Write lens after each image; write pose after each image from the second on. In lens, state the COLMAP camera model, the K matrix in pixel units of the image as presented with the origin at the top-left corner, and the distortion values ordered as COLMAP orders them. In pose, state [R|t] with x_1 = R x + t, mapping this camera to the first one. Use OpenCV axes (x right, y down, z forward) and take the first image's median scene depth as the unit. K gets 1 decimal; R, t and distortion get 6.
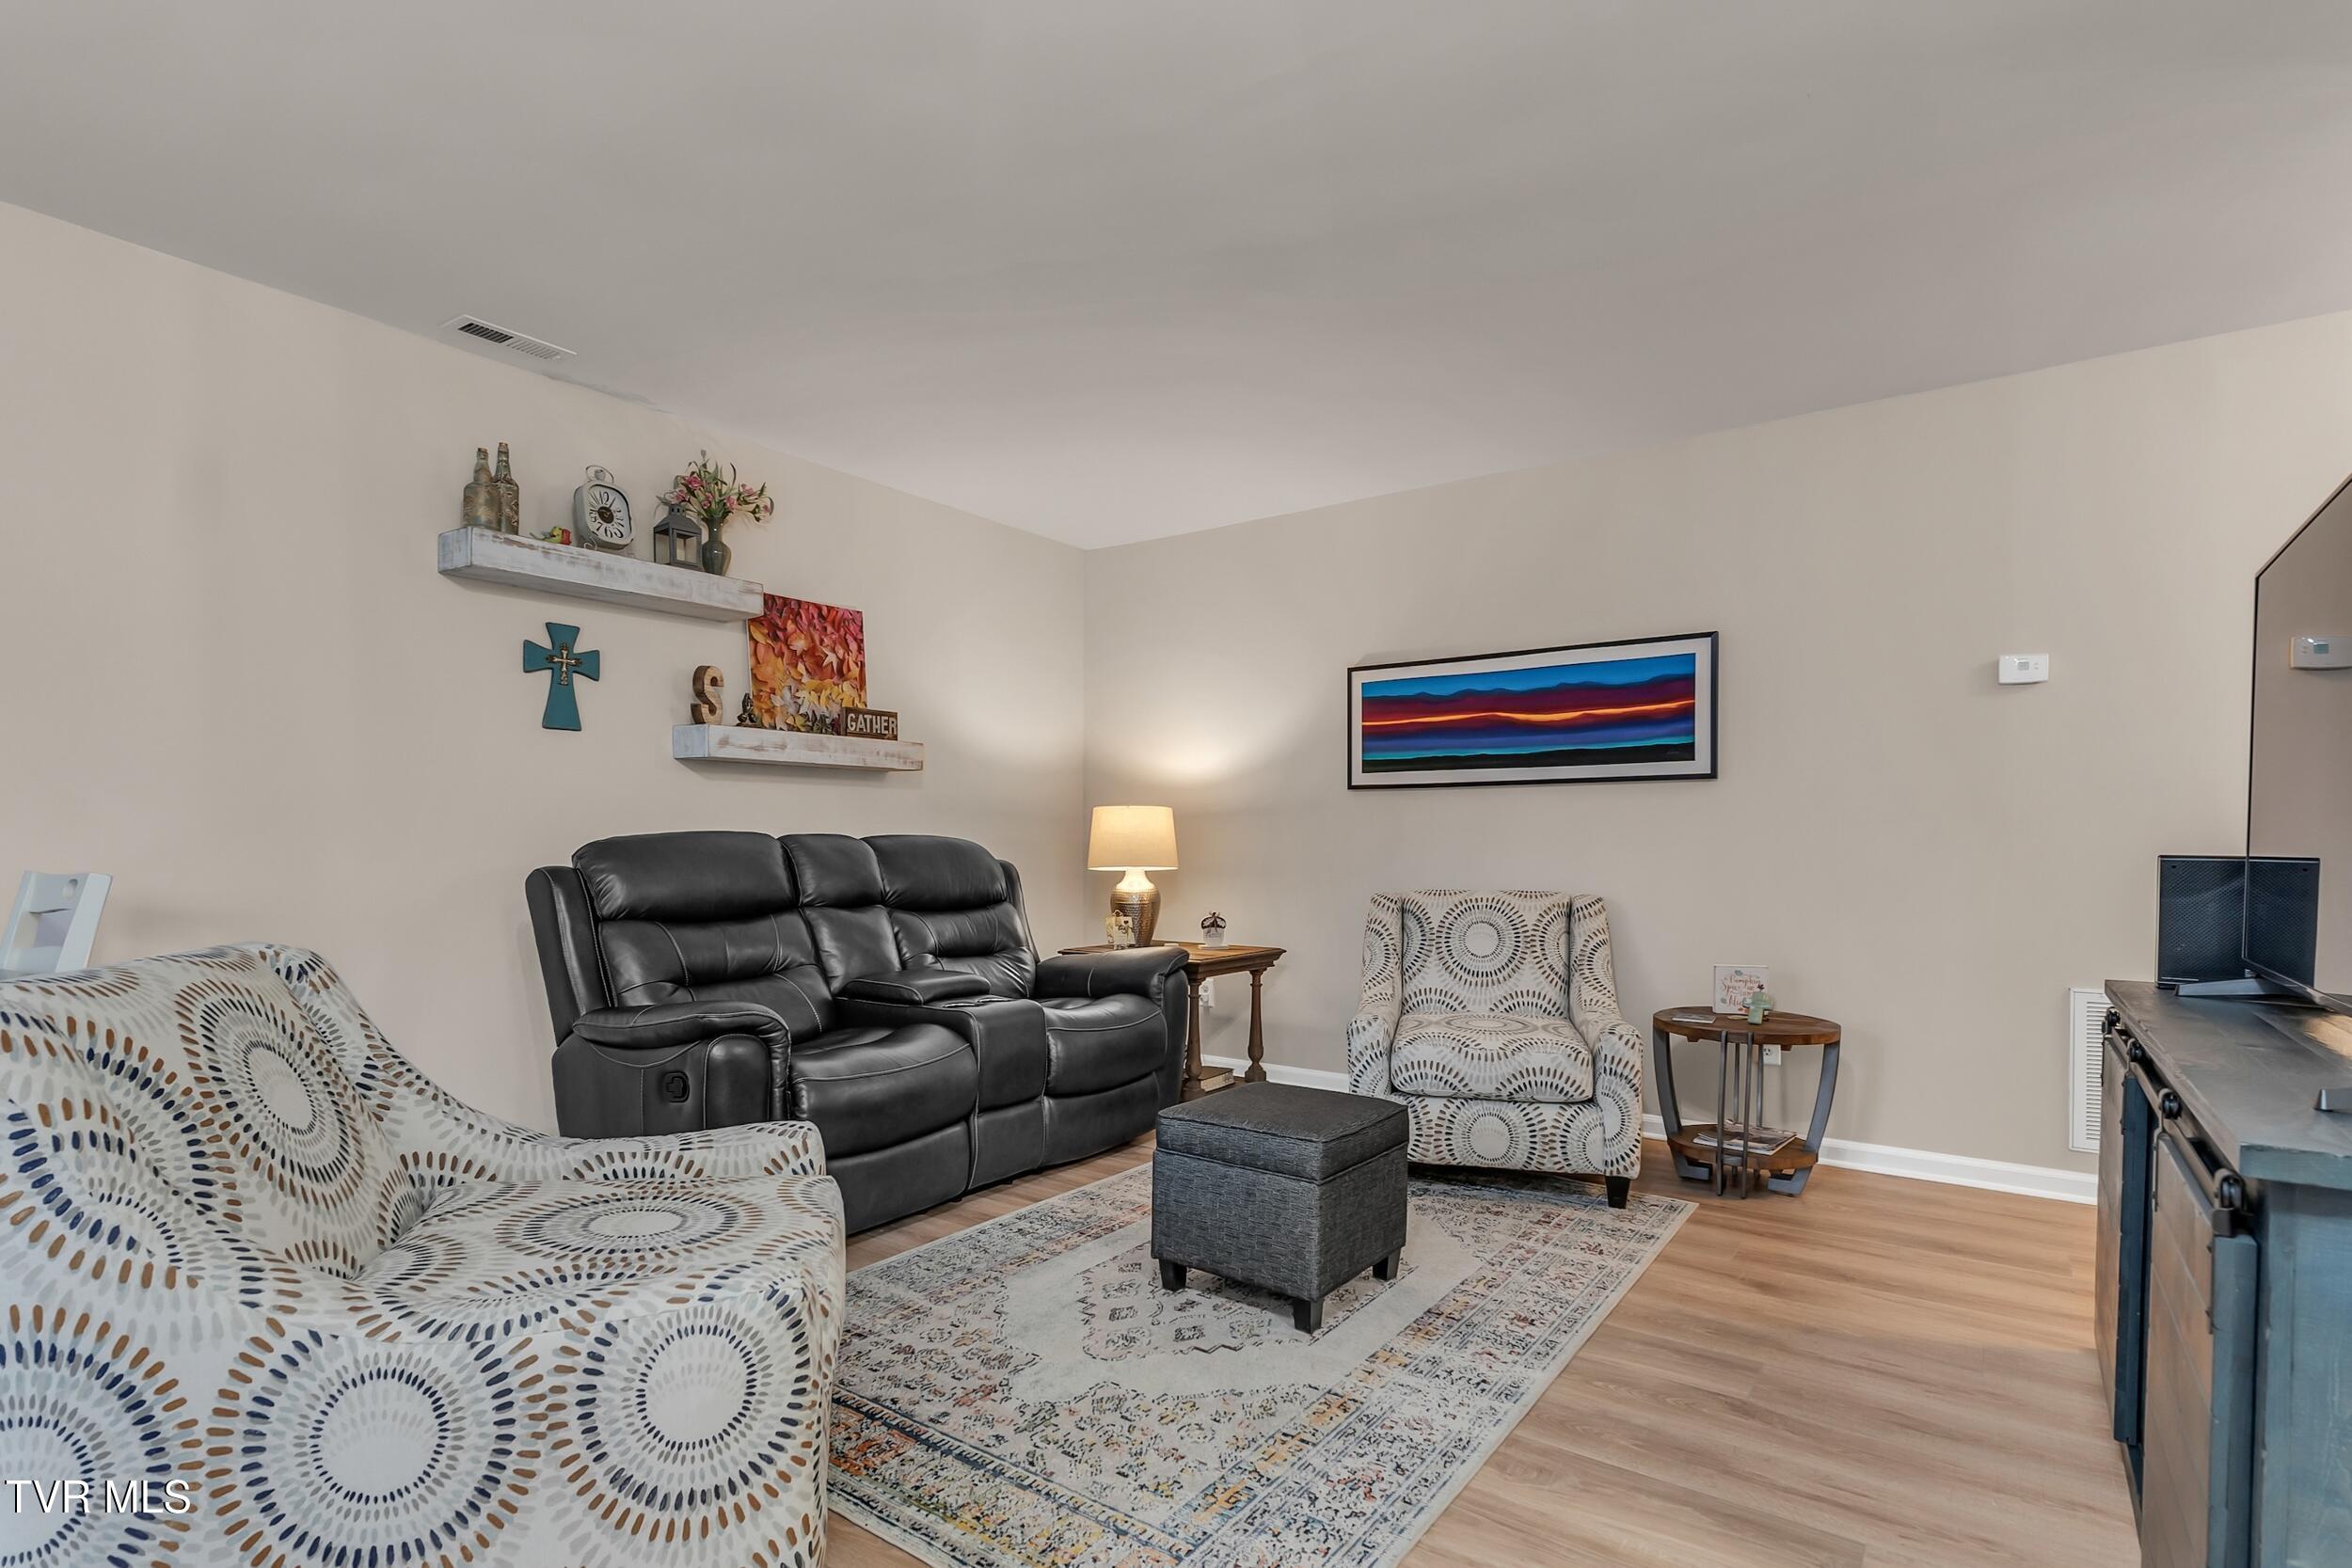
lens RADIAL K [[1128.3, 0, 1188.4], [0, 1128.3, 868.9], [0, 0, 1]] dist [-0.005099, -0.003277]
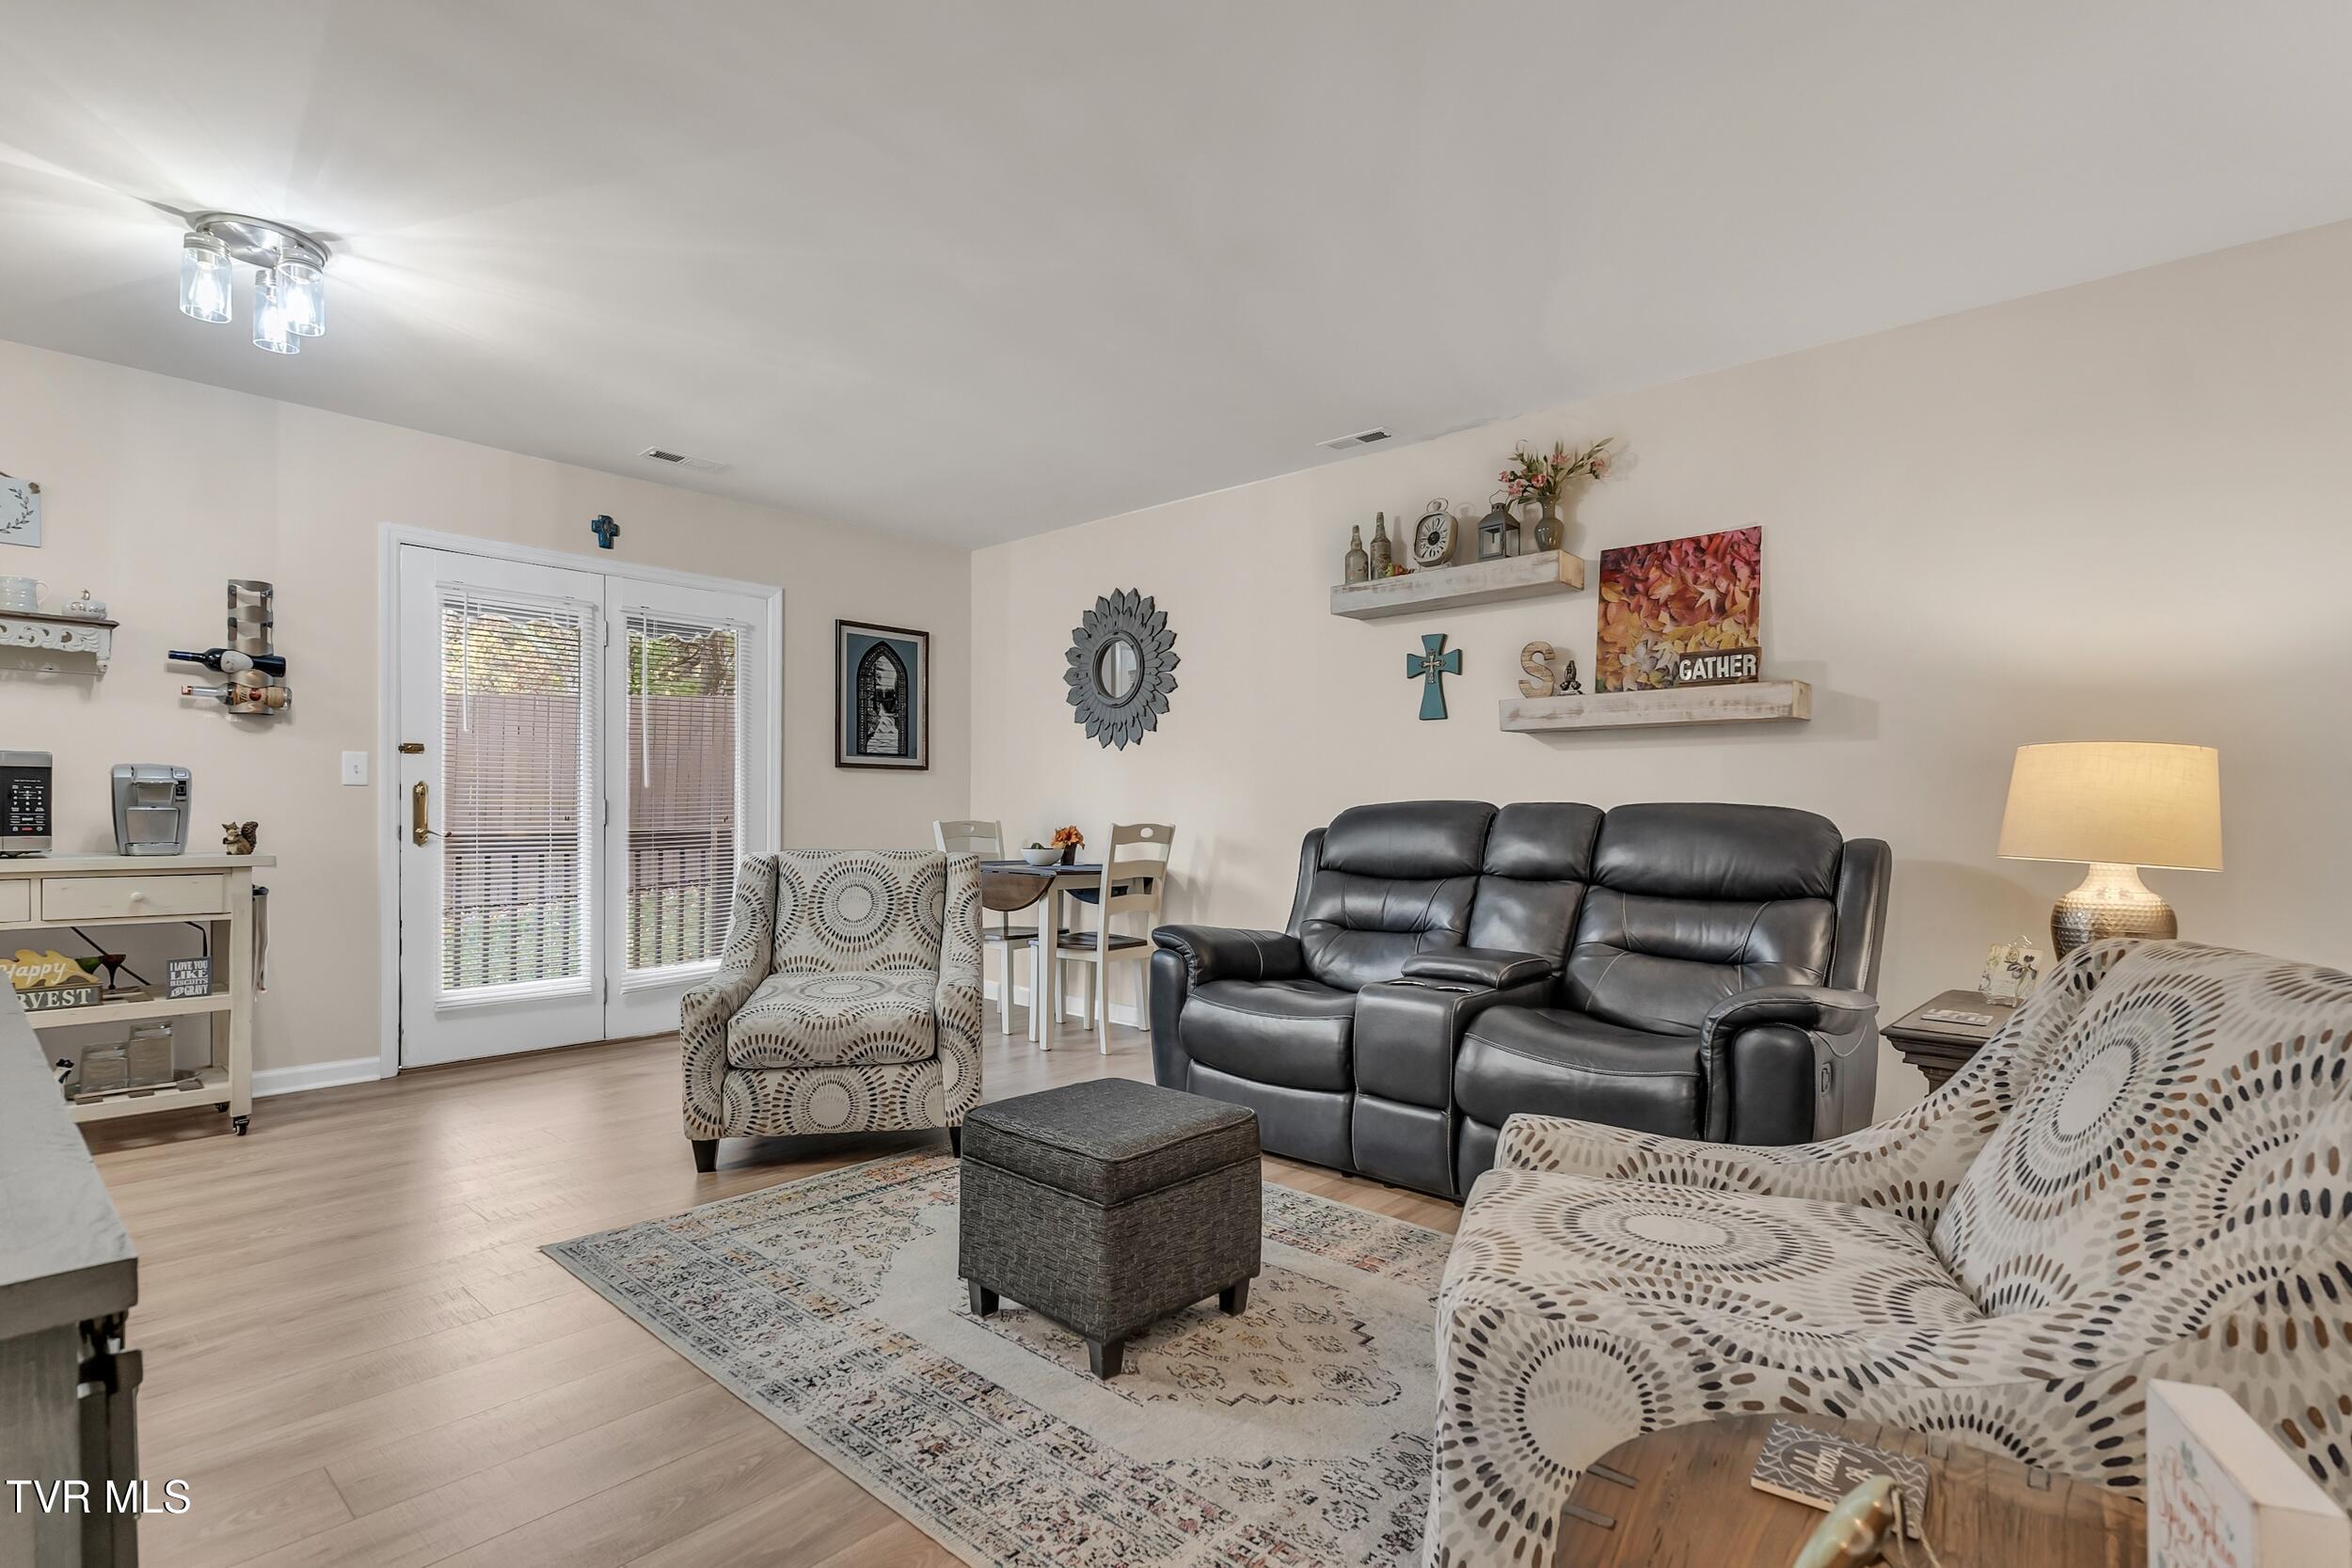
lens RADIAL K [[1128.3, 0, 1157.6], [0, 1128.3, 828.5], [0, 0, 1]] dist [-0.005099, -0.003277]
pose [[-0.114687, 0.004837, -0.993390, 0.684678], [-0.036207, 0.999303, 0.009046, -0.005704], [0.992742, 0.037005, -0.114432, 0.828394]]
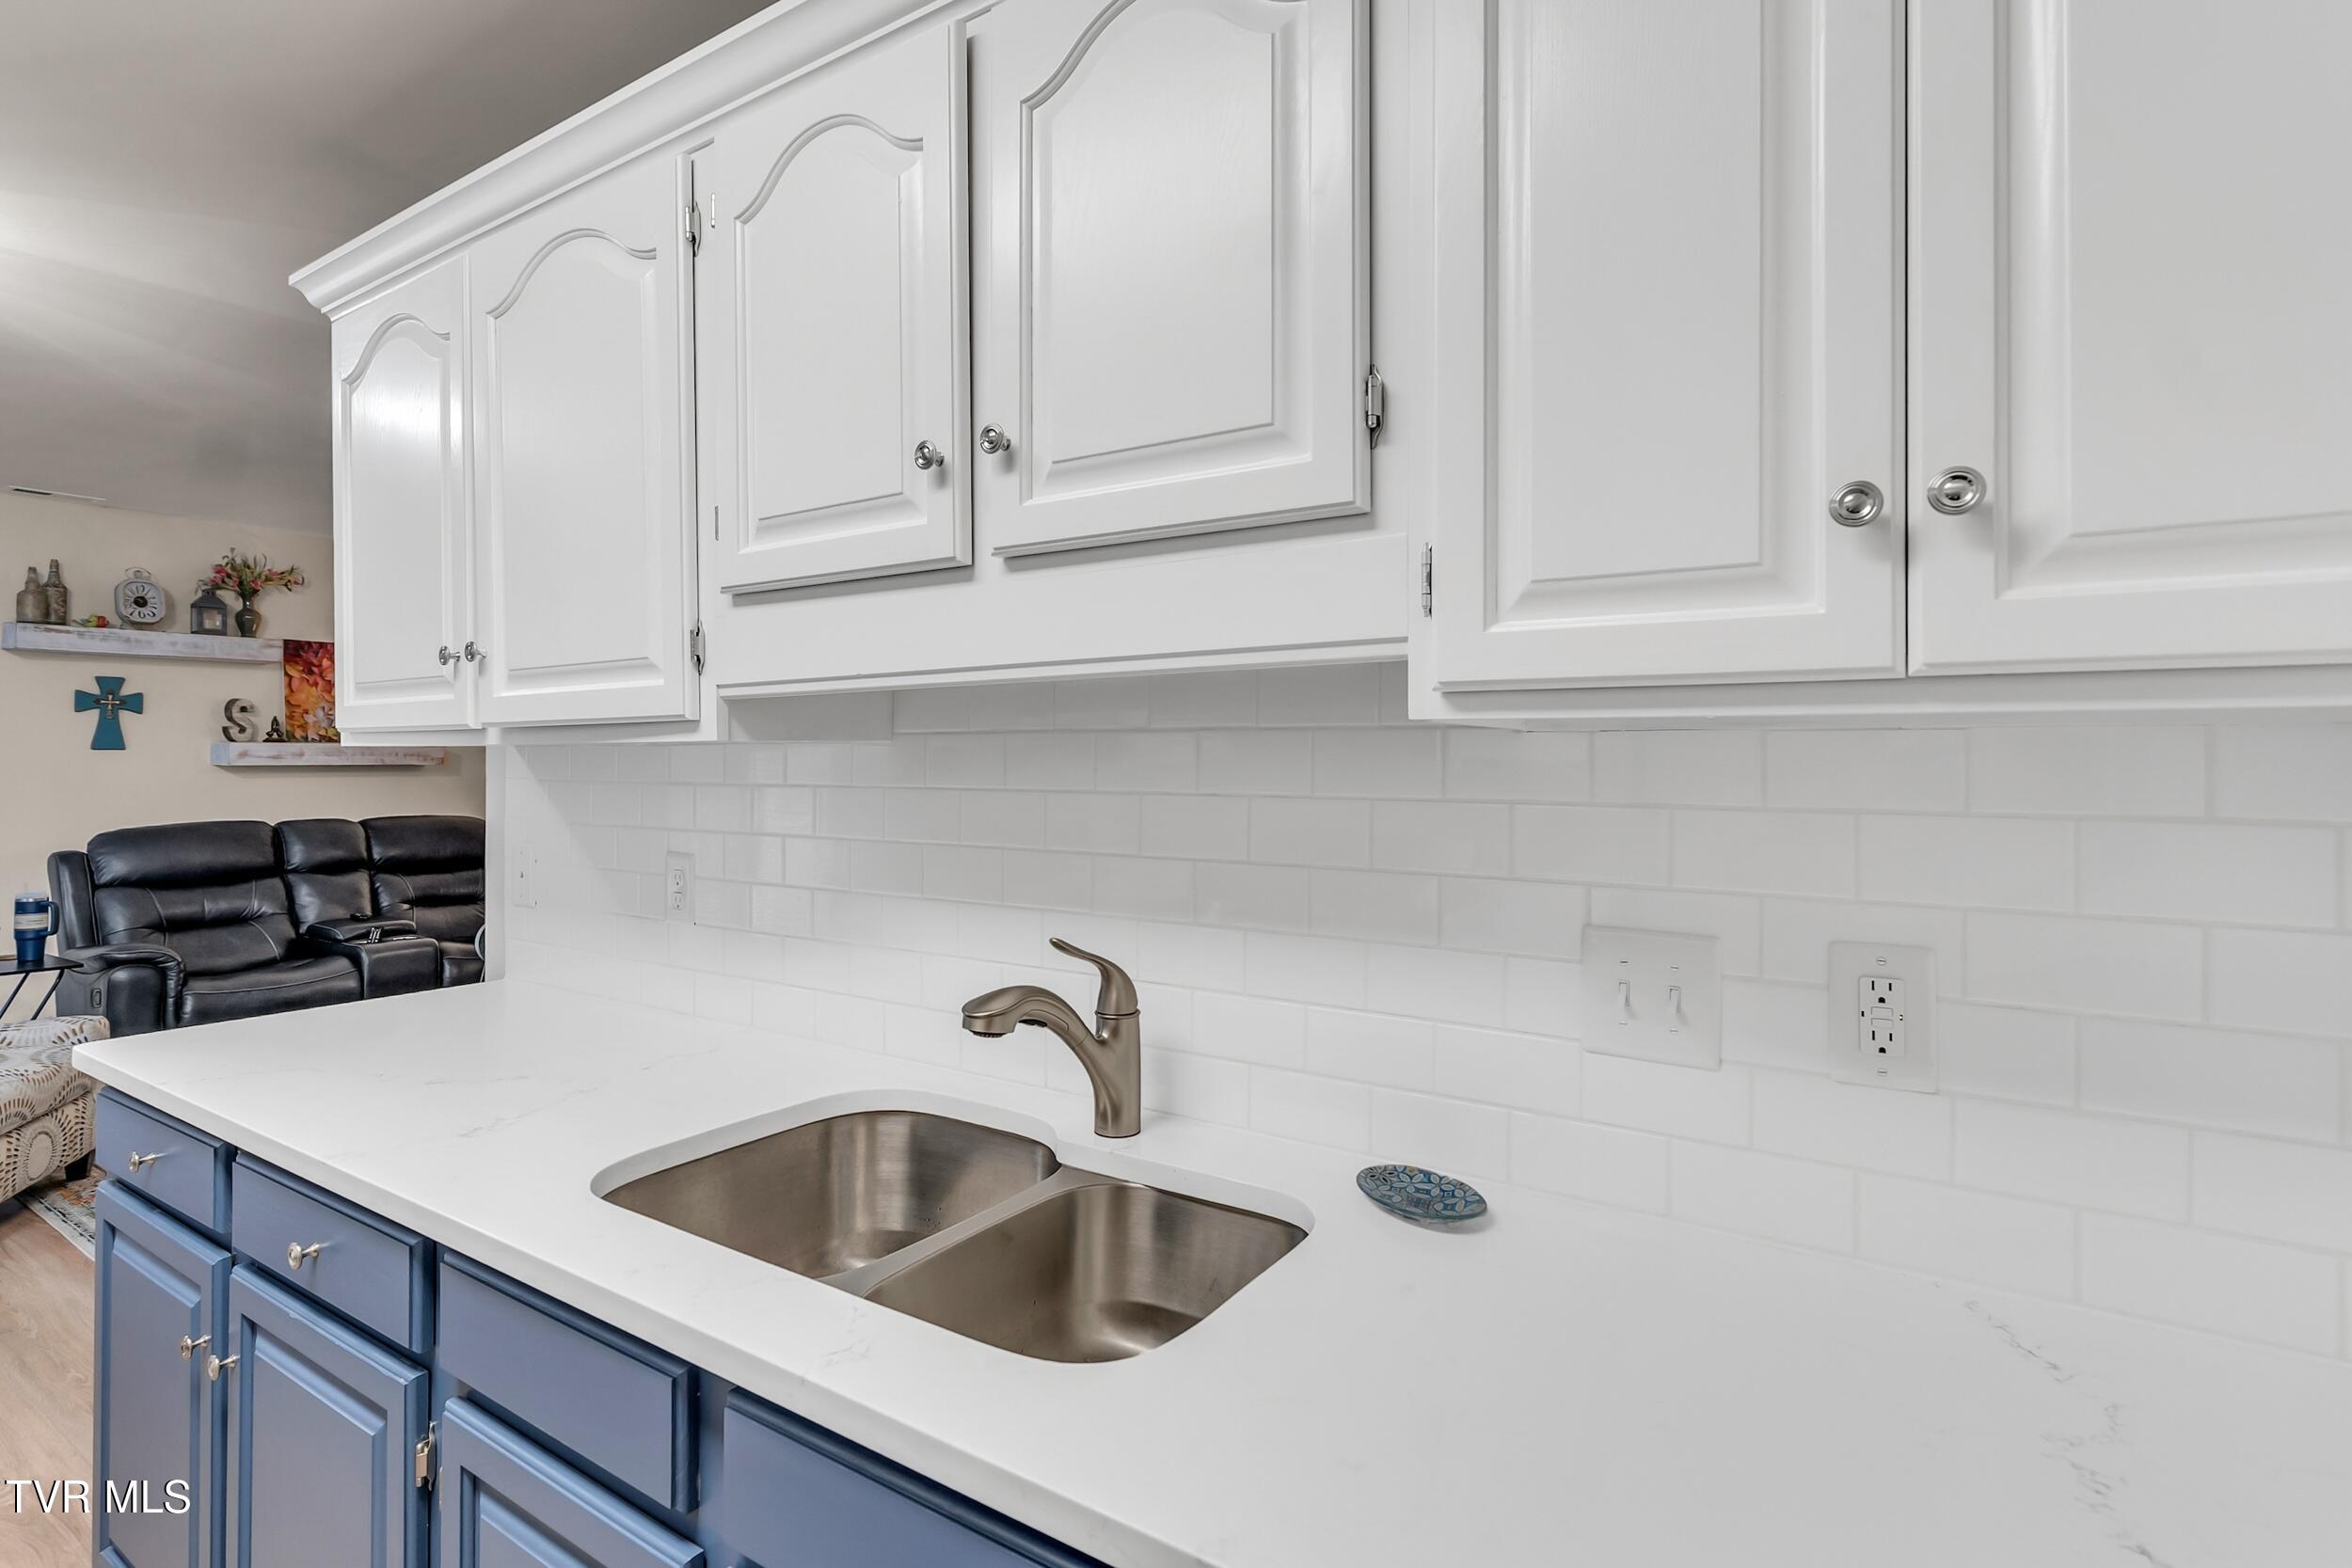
lens RADIAL K [[1128.3, 0, 1203.6], [0, 1128.3, 748.0], [0, 0, 1]] dist [-0.005099, -0.003277]
pose [[0.998795, -0.000725, 0.049081, 0.747374], [0.002346, 0.999454, -0.032972, -0.074362], [-0.049030, 0.033047, 0.998250, -0.477452]]
